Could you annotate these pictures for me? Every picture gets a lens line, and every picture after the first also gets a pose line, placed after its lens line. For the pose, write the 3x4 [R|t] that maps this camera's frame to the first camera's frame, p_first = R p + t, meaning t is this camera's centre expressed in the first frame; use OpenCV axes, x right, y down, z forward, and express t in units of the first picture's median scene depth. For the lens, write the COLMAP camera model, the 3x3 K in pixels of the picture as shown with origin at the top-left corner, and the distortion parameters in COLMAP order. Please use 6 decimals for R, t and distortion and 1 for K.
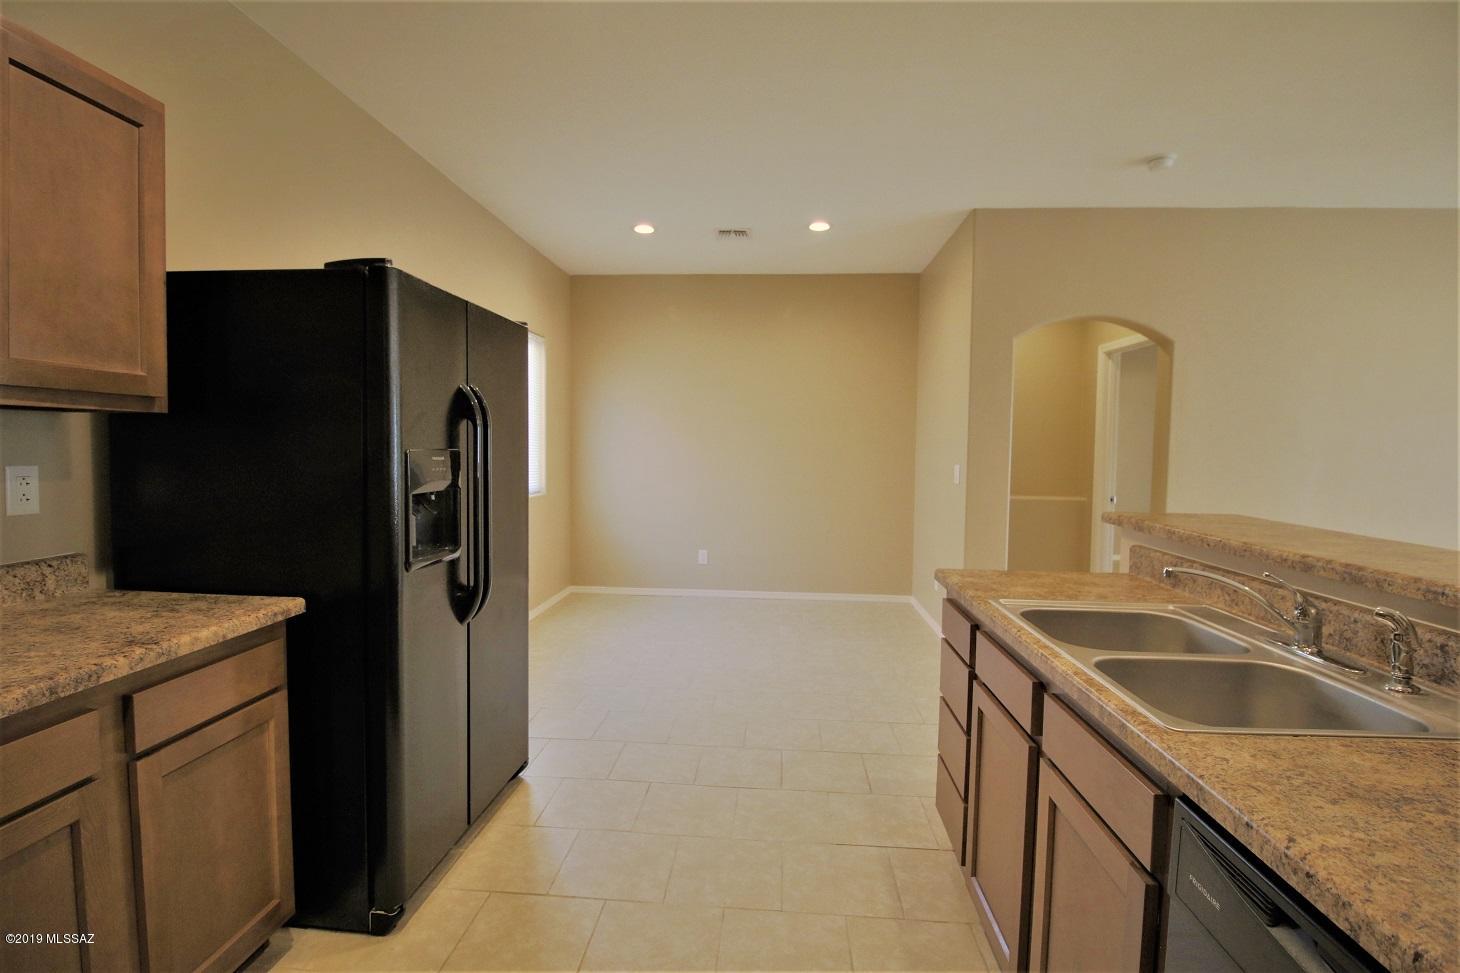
lens RADIAL K [[667.9, 0, 727.9], [0, 667.9, 476.2], [0, 0, 1]] dist [-0.001035, -0.014950]
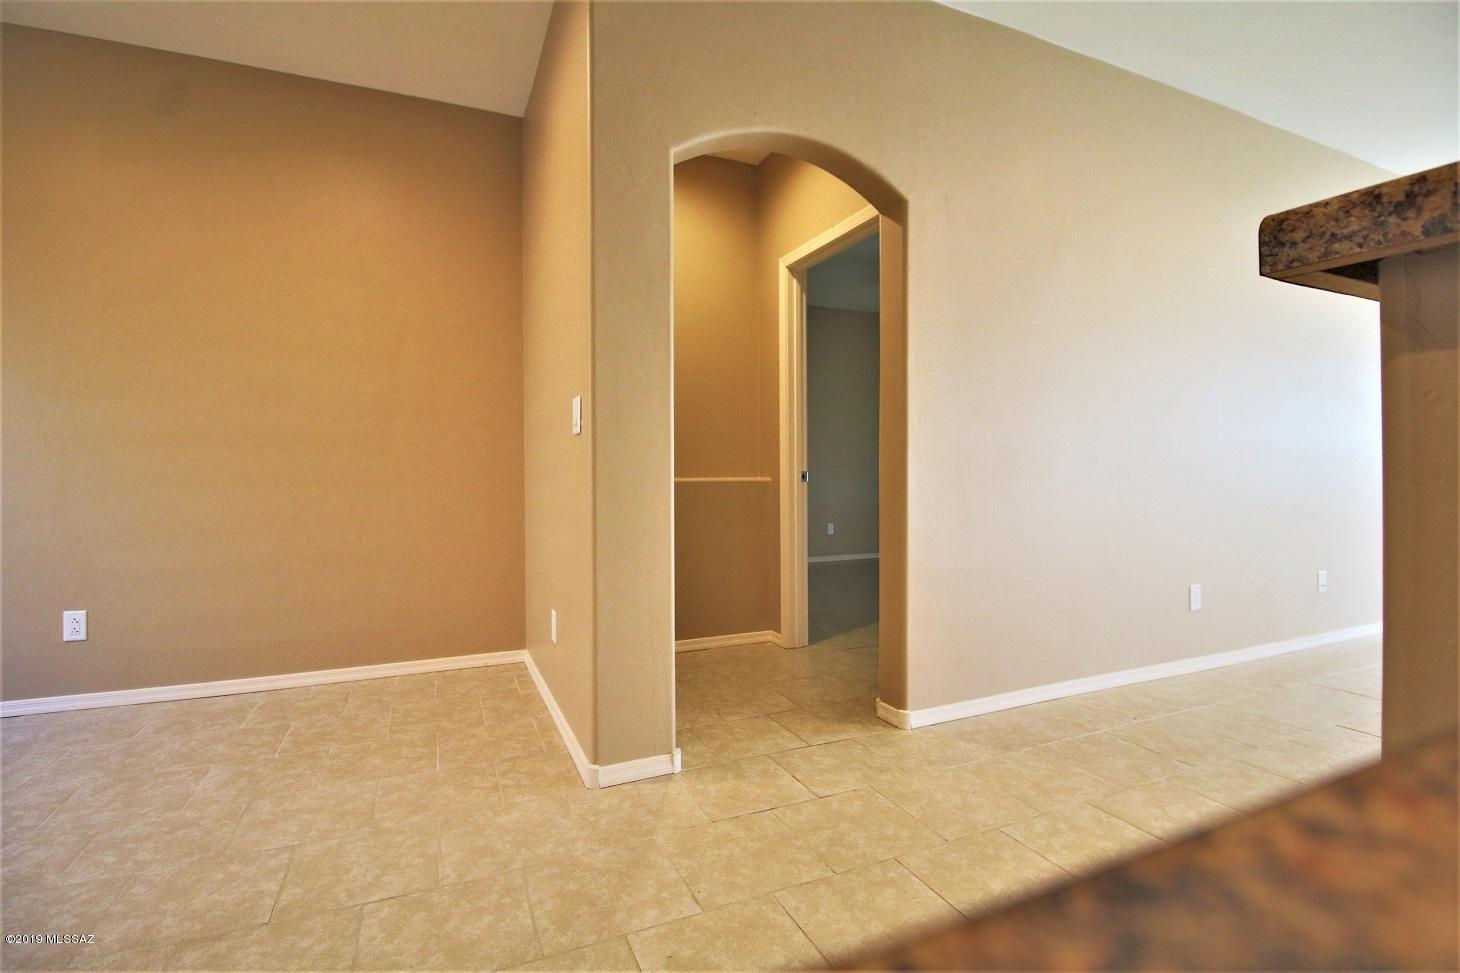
lens RADIAL K [[667.9, 0, 727.9], [0, 667.9, 476.2], [0, 0, 1]] dist [-0.001035, -0.014950]
pose [[0.886887, -0.029068, 0.461071, 0.160765], [0.039929, 0.999107, -0.013818, 0.040842], [-0.460258, 0.030665, 0.887255, 0.378941]]
